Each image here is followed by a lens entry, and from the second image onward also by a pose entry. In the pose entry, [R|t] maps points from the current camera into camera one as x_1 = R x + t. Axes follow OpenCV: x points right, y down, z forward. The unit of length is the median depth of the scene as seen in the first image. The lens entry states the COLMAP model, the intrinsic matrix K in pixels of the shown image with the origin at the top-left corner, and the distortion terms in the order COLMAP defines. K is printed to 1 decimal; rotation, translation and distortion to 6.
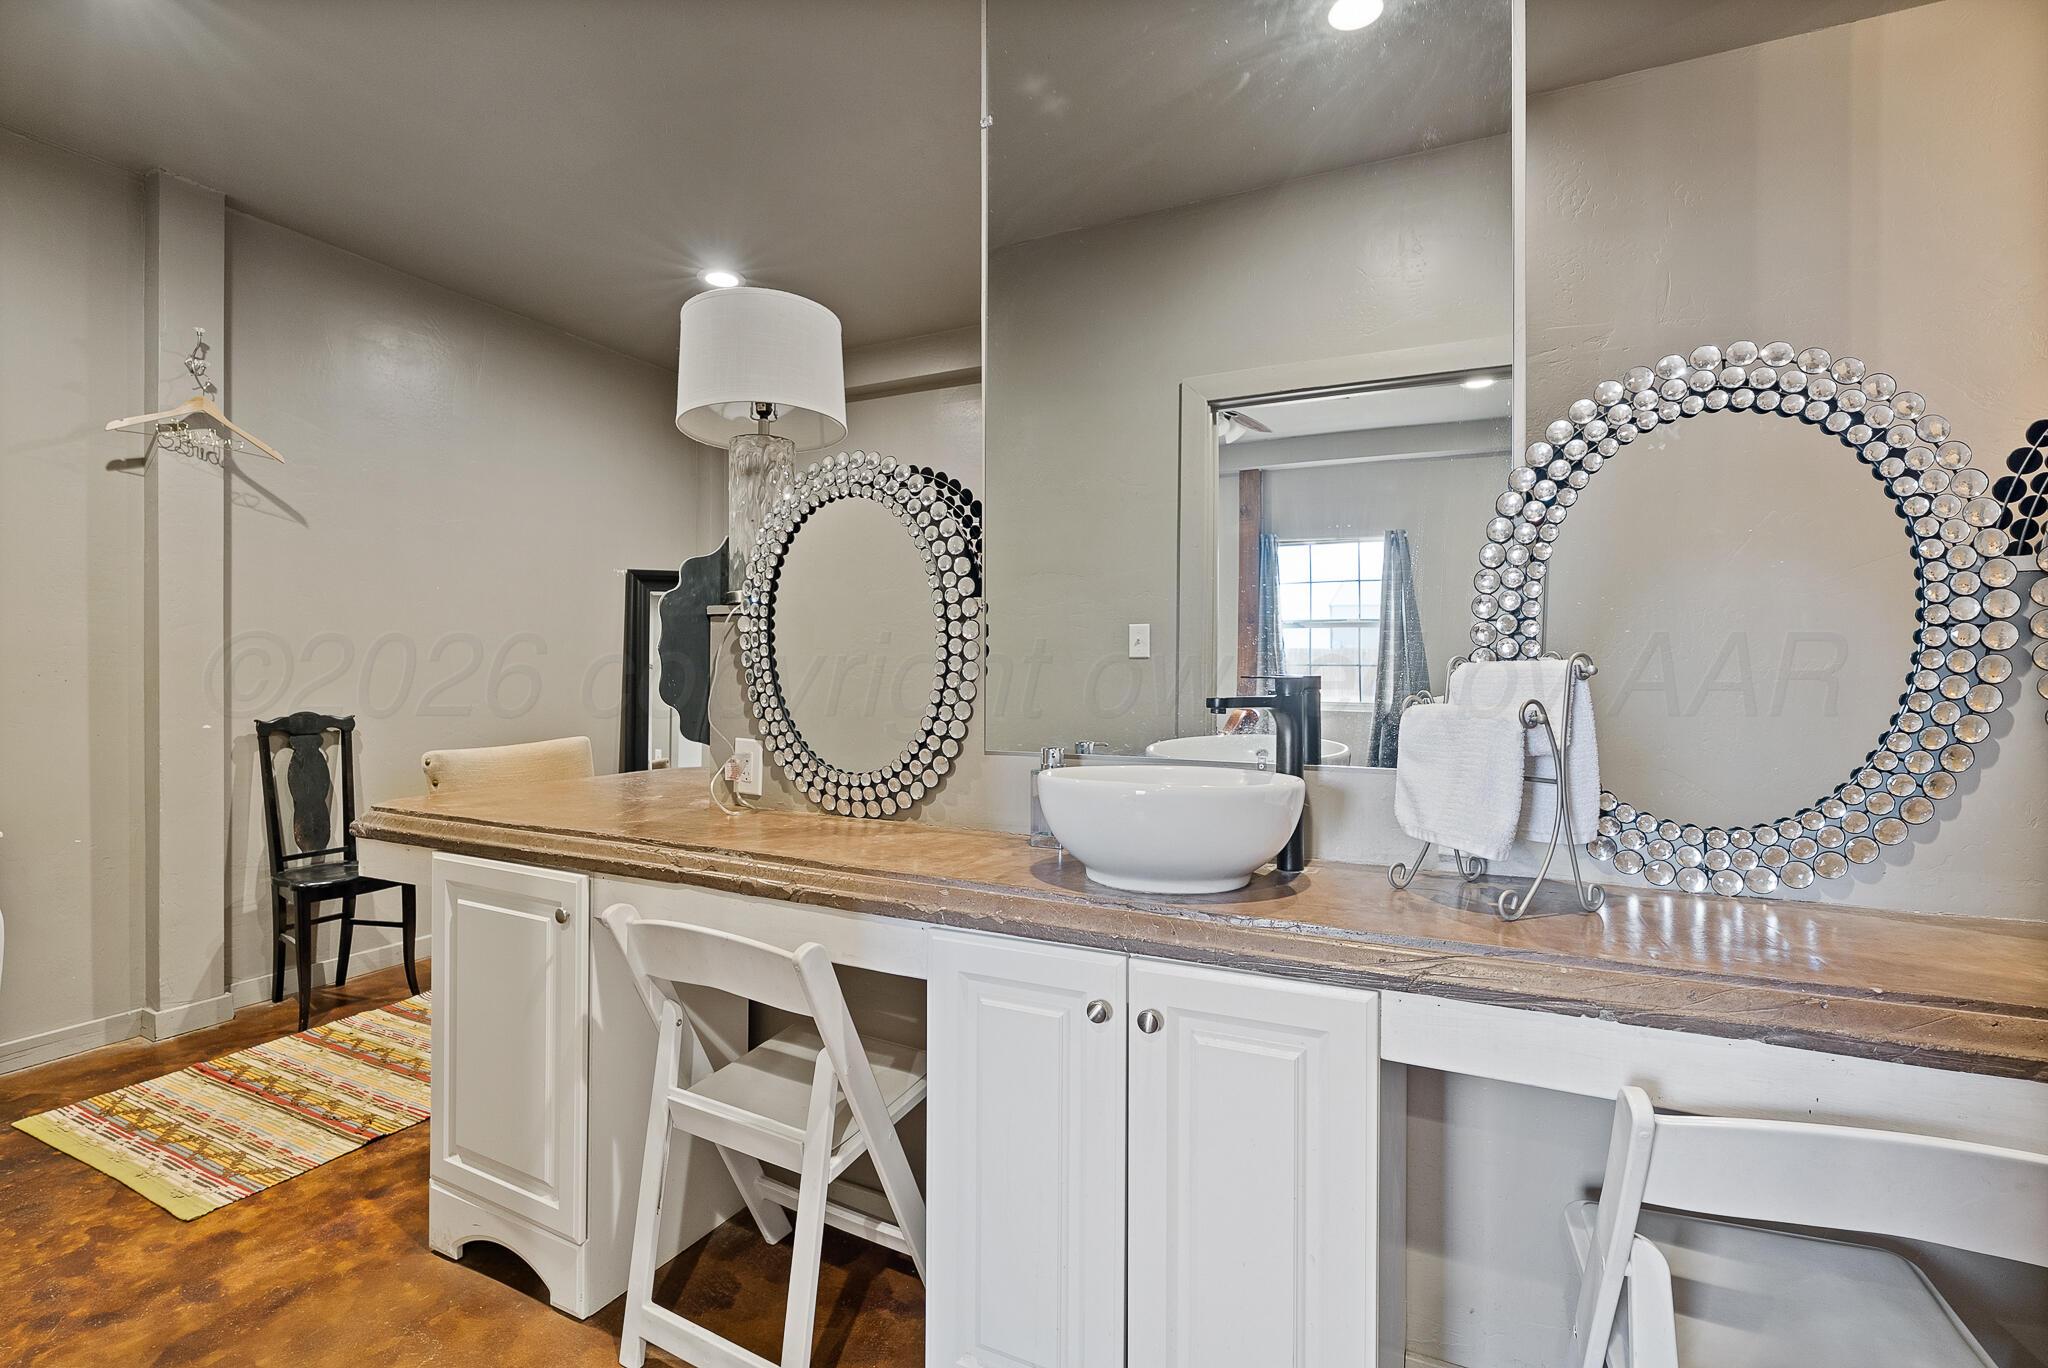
lens RADIAL K [[921.6, 0, 1018.2], [0, 921.6, 680.8], [0, 0, 1]] dist [-0.009741, -0.000211]
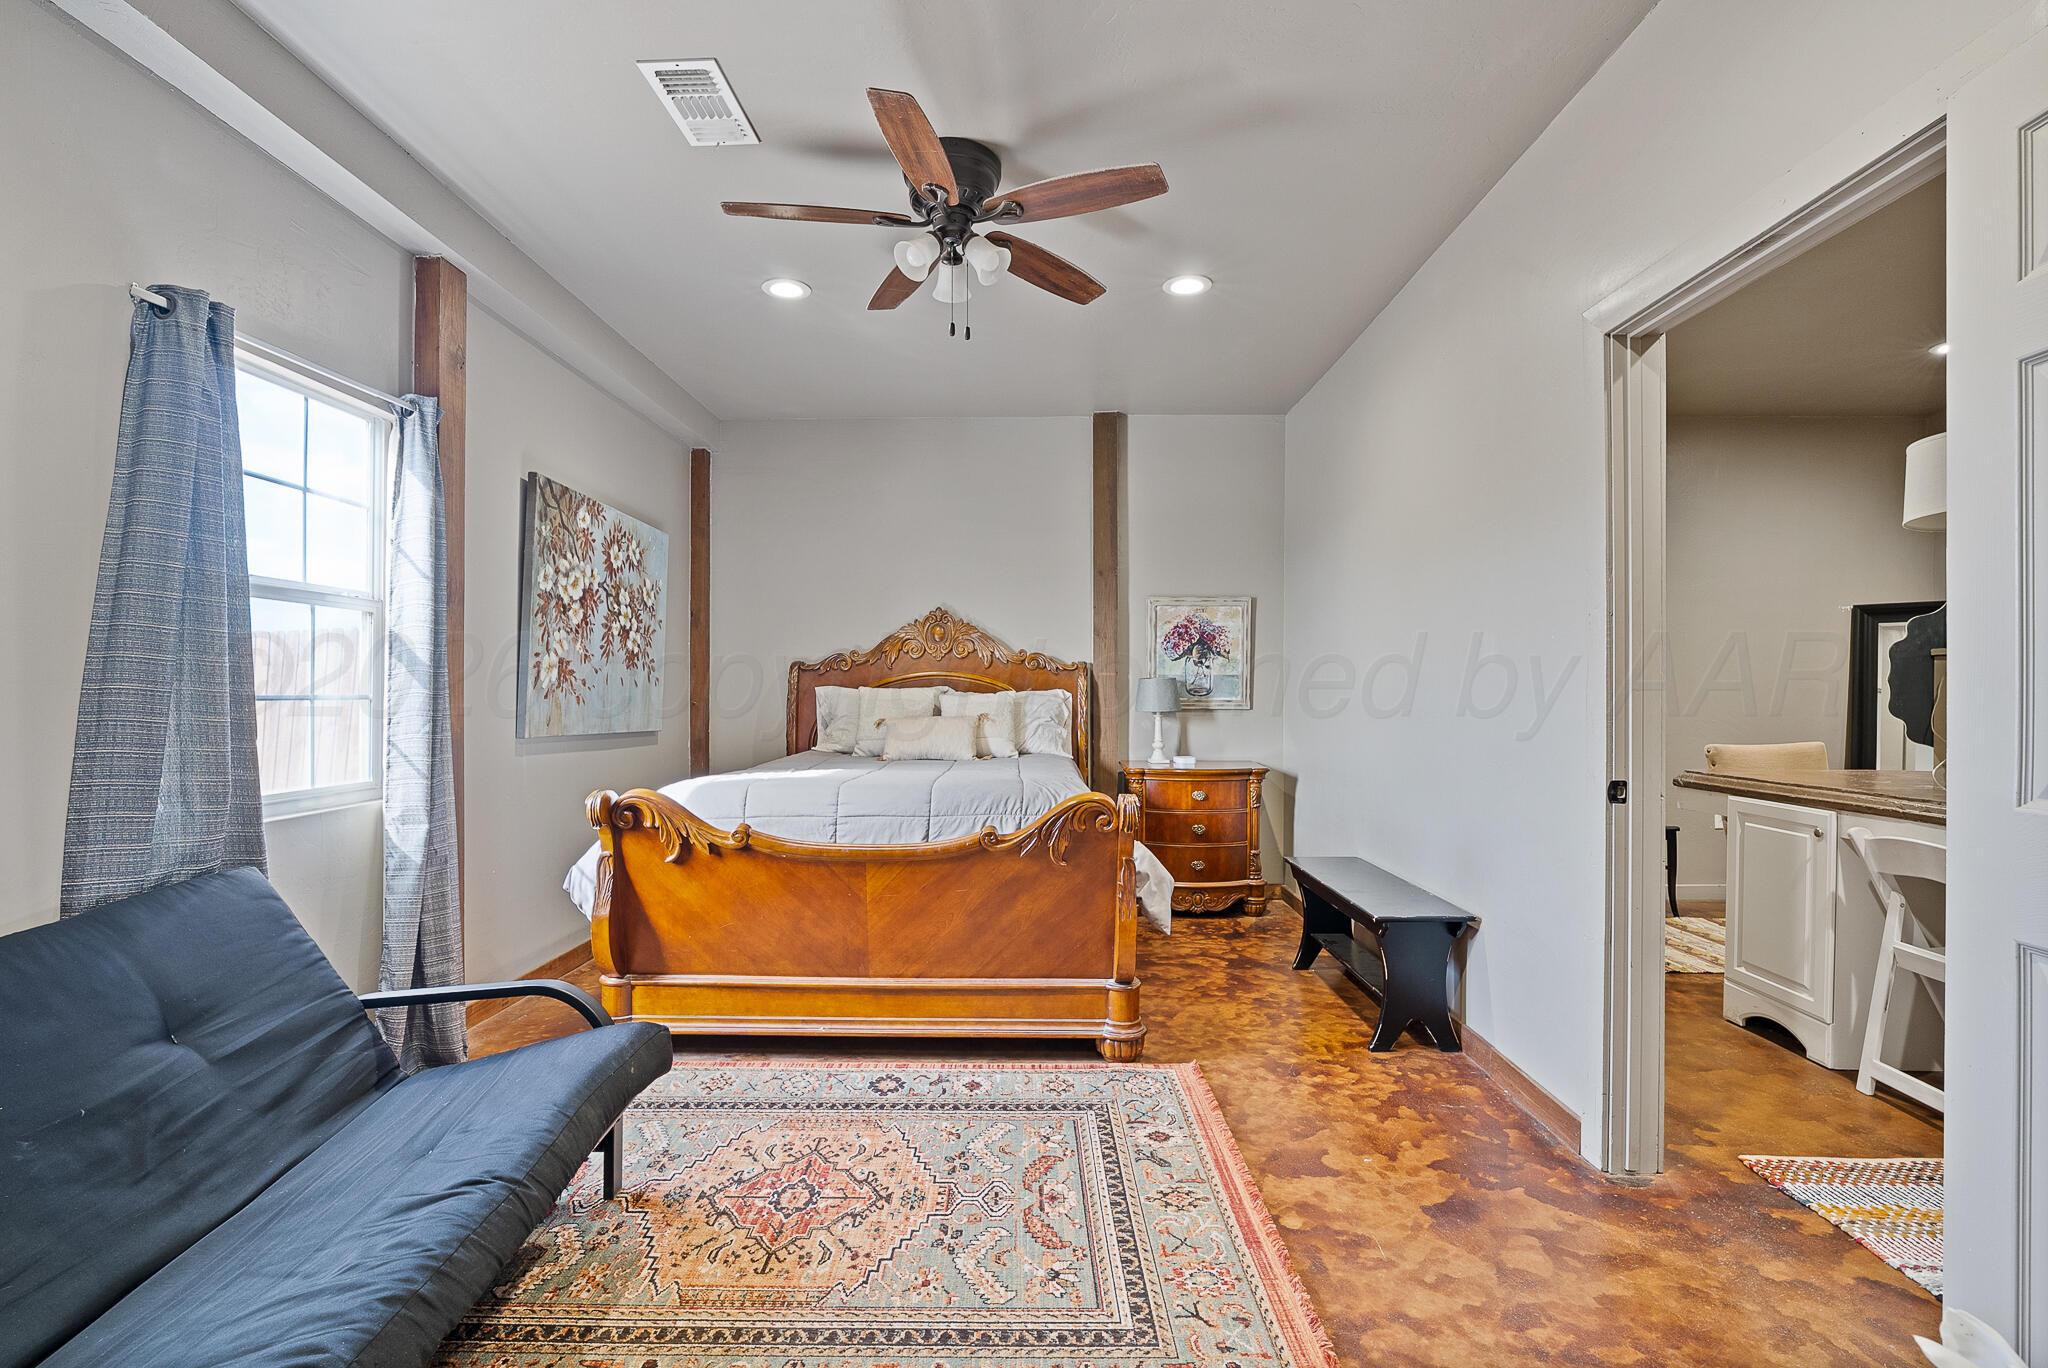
lens RADIAL K [[921.6, 0, 1020.4], [0, 921.6, 693.6], [0, 0, 1]] dist [-0.009741, -0.000211]
pose [[0.424519, -0.003353, -0.905413, 0.433452], [-0.007270, 0.999948, -0.007112, 0.010419], [0.905390, 0.009601, 0.424472, -1.108247]]
